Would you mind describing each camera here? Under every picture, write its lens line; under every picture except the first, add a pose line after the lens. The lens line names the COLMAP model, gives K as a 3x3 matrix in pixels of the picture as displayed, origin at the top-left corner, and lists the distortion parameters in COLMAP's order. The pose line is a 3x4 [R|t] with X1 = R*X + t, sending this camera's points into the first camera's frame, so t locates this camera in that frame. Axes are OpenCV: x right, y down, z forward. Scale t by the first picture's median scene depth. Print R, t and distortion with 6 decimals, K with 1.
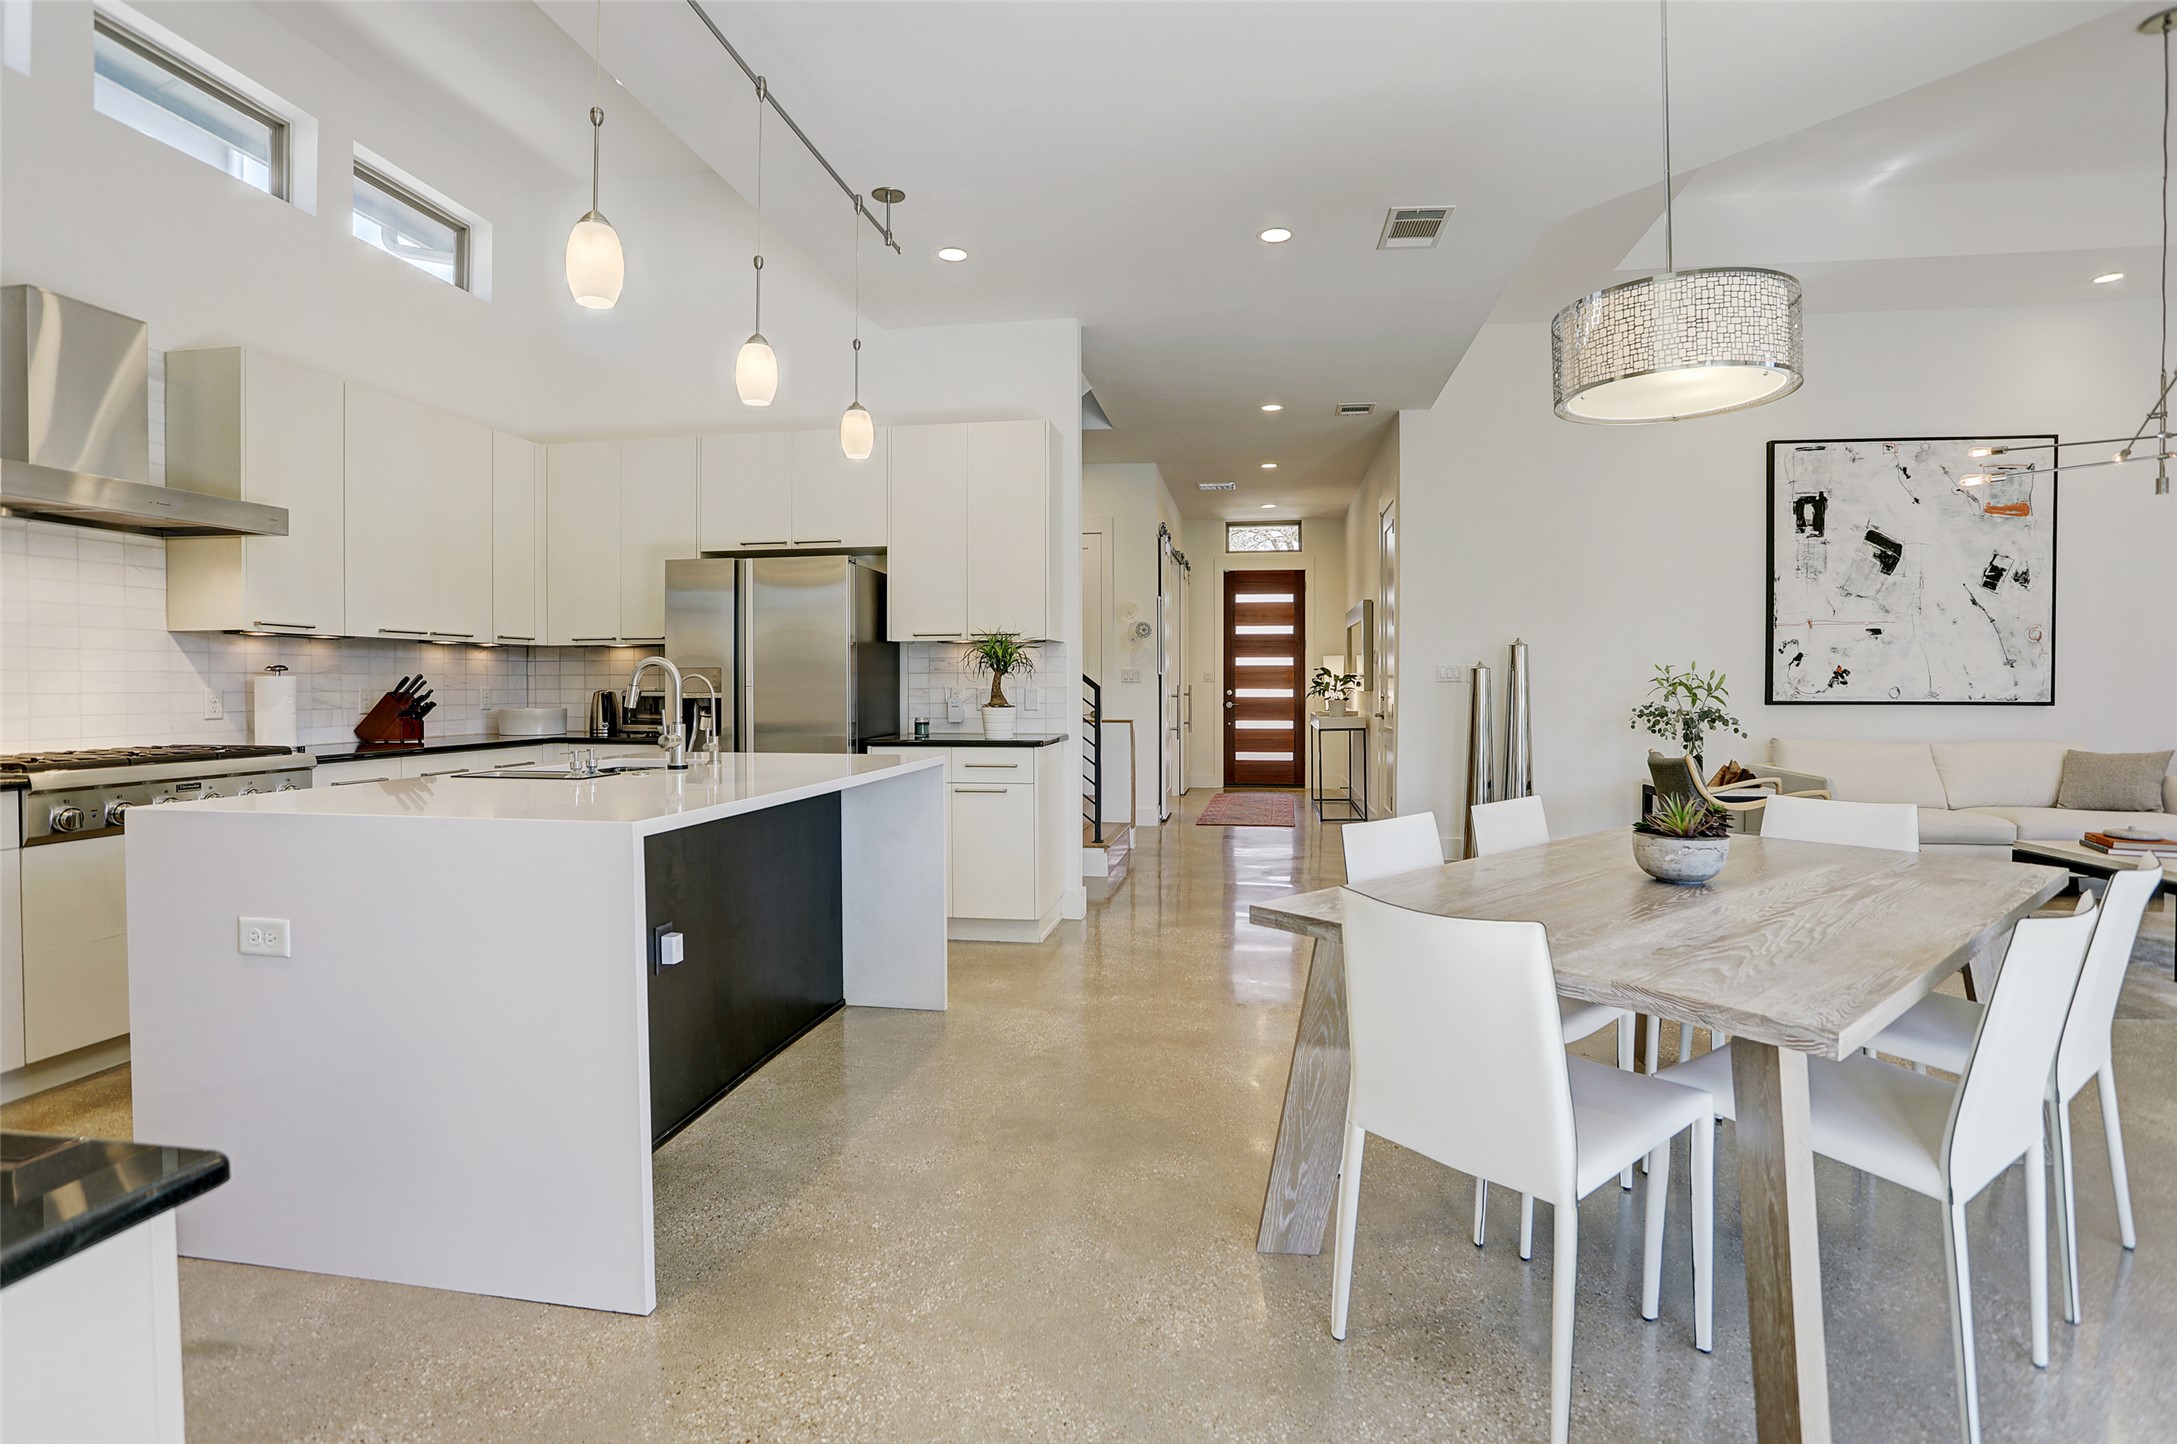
lens RADIAL K [[1054.4, 0, 1088.5], [0, 1054.4, 722.0], [0, 0, 1]] dist [-0.071959, 0.031966]
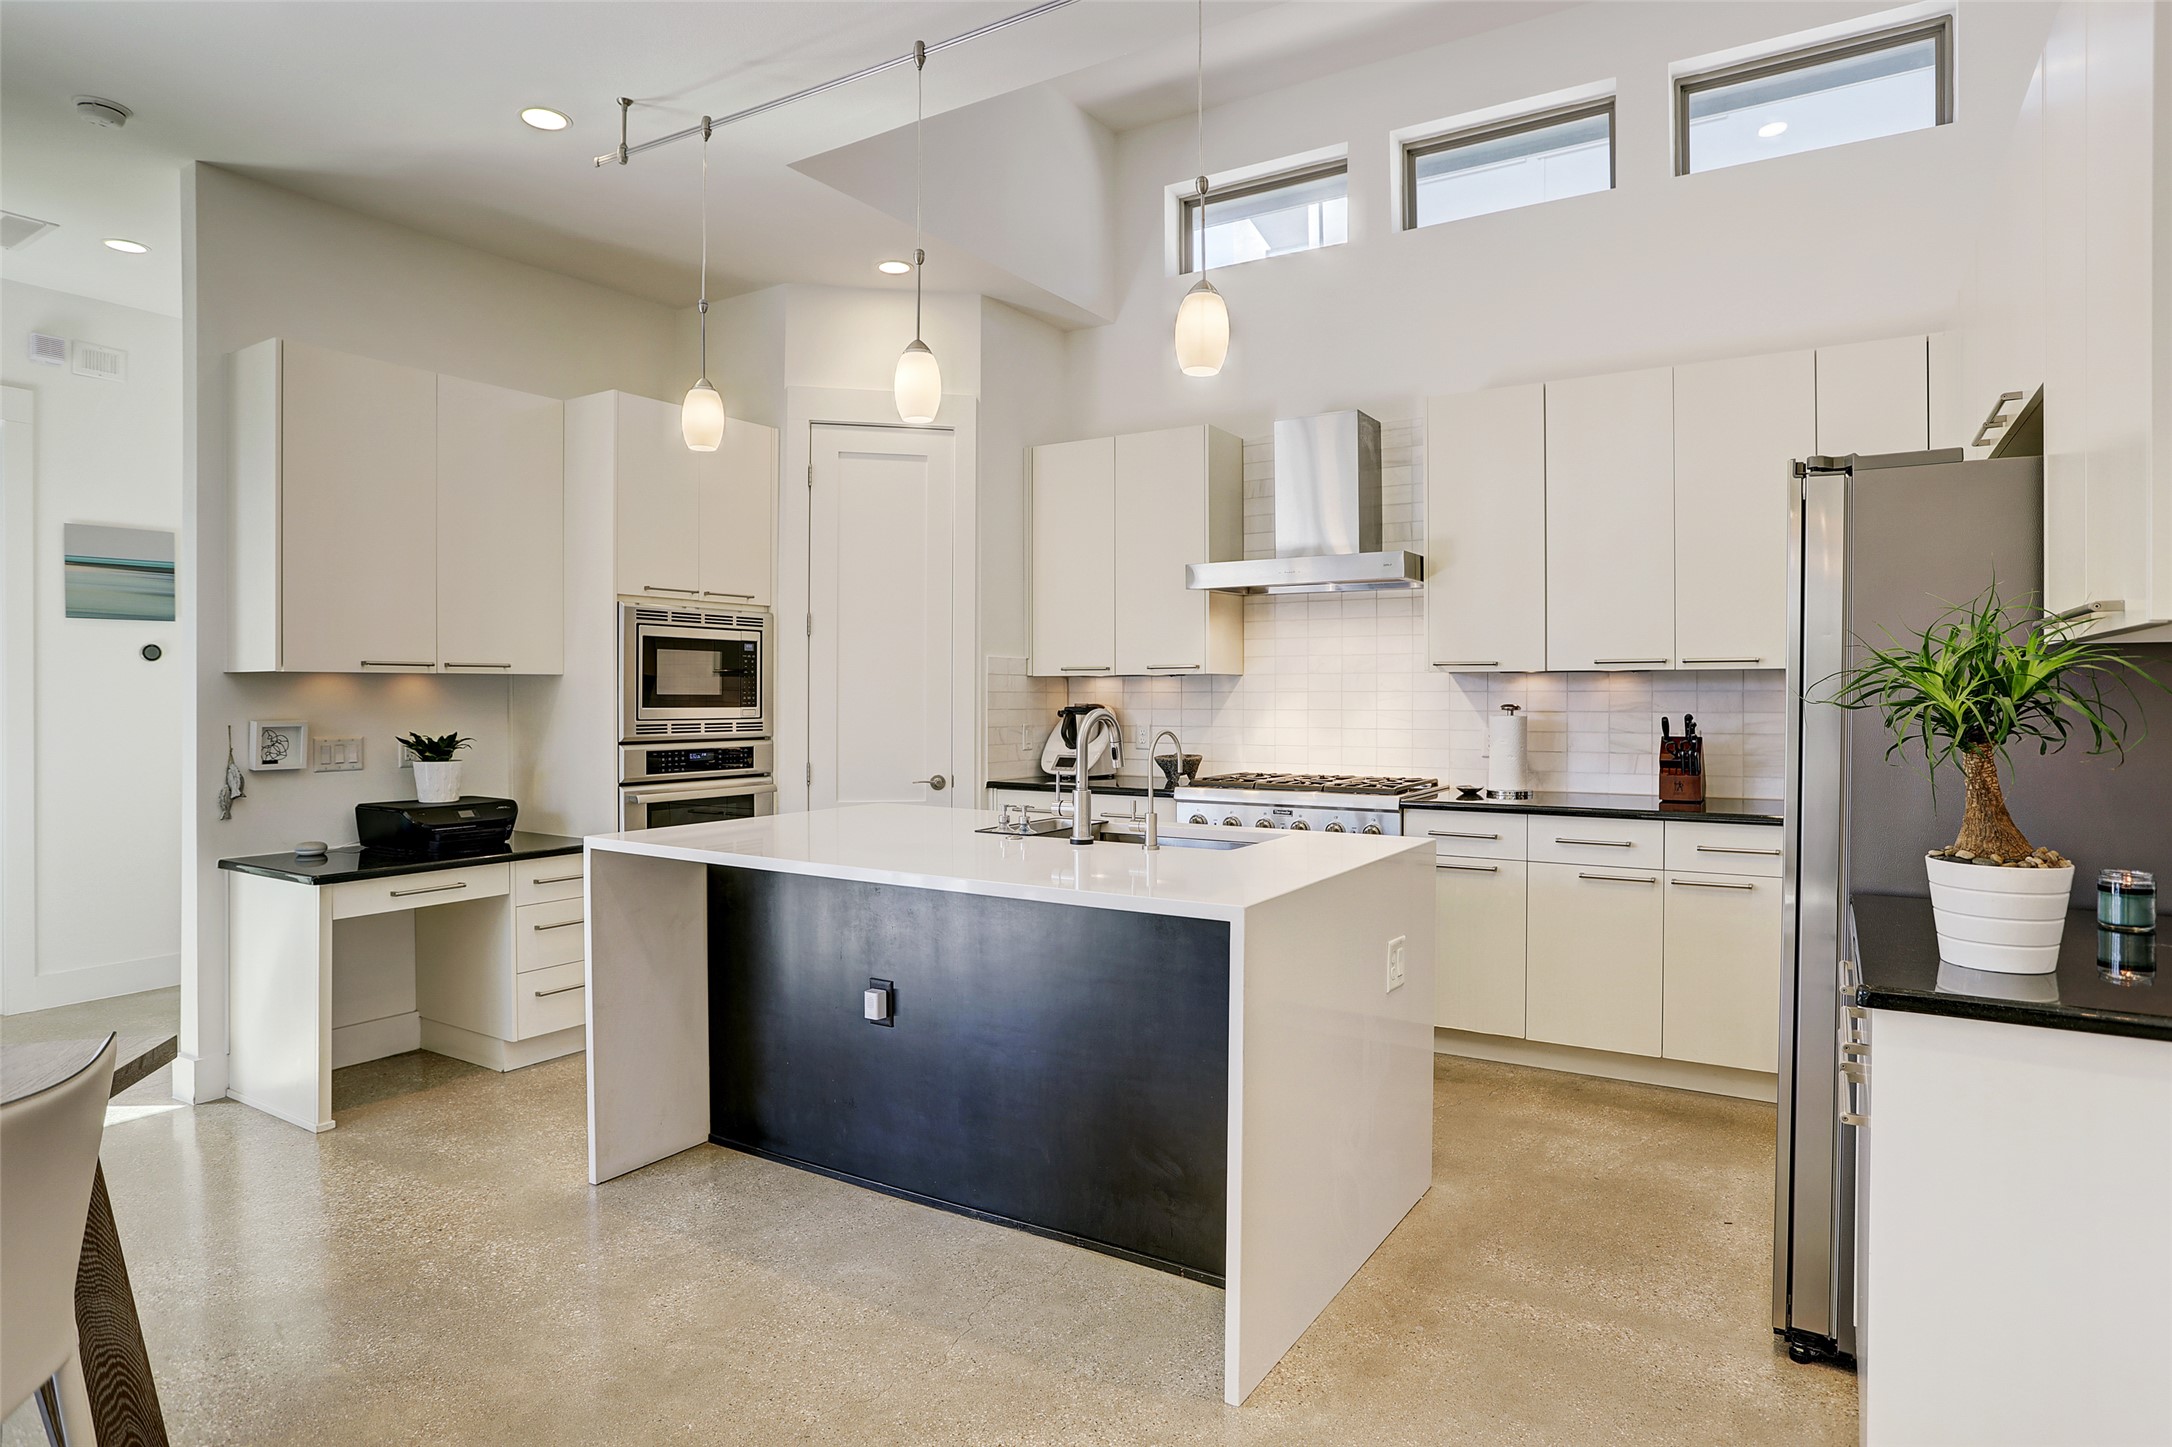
lens RADIAL K [[1218.5, 0, 1092.4], [0, 1218.5, 705.2], [0, 0, 1]] dist [-0.039769, -0.000021]
pose [[-0.390793, 0.006826, -0.920453, 0.244246], [-0.034050, 0.999181, 0.021866, -0.040870], [0.919849, 0.039887, -0.390240, 0.674702]]
